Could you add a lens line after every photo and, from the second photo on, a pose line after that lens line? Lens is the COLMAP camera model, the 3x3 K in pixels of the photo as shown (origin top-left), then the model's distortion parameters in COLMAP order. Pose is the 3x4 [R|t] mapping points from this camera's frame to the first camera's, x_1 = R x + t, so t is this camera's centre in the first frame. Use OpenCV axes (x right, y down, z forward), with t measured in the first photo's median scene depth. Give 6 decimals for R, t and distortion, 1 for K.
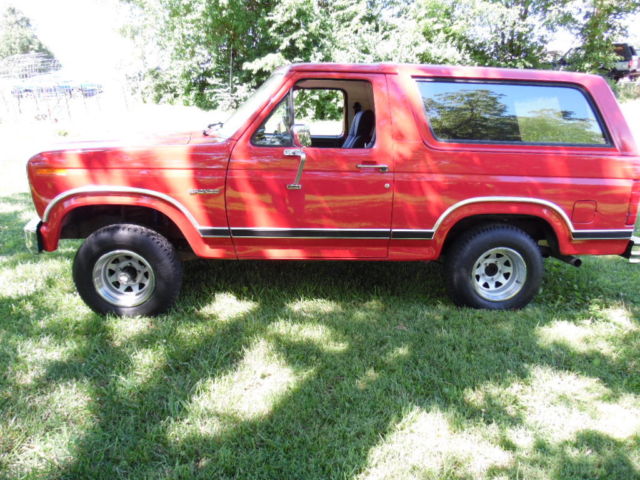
lens RADIAL K [[486.5, 0, 320.0], [0, 486.5, 240.0], [0, 0, 1]] dist [-0.006303, 0.001312]
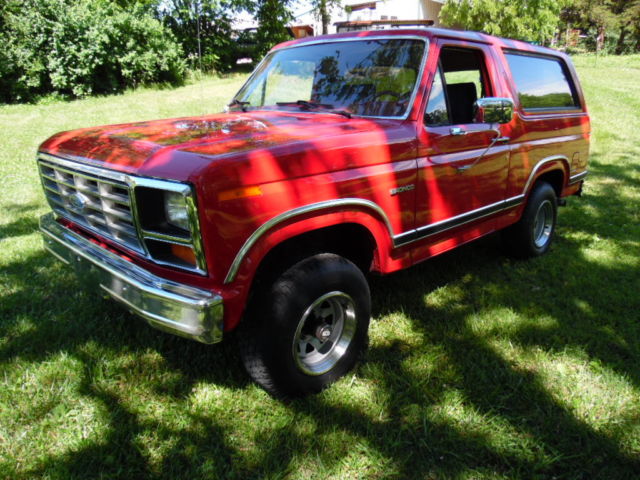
lens RADIAL K [[486.5, 0, 320.0], [0, 486.5, 240.0], [0, 0, 1]] dist [-0.006303, 0.001312]
pose [[0.735432, -0.216038, 0.642236, -0.829493], [0.190091, 0.975531, 0.110478, -0.128162], [-0.650389, 0.040834, 0.758503, 0.490198]]
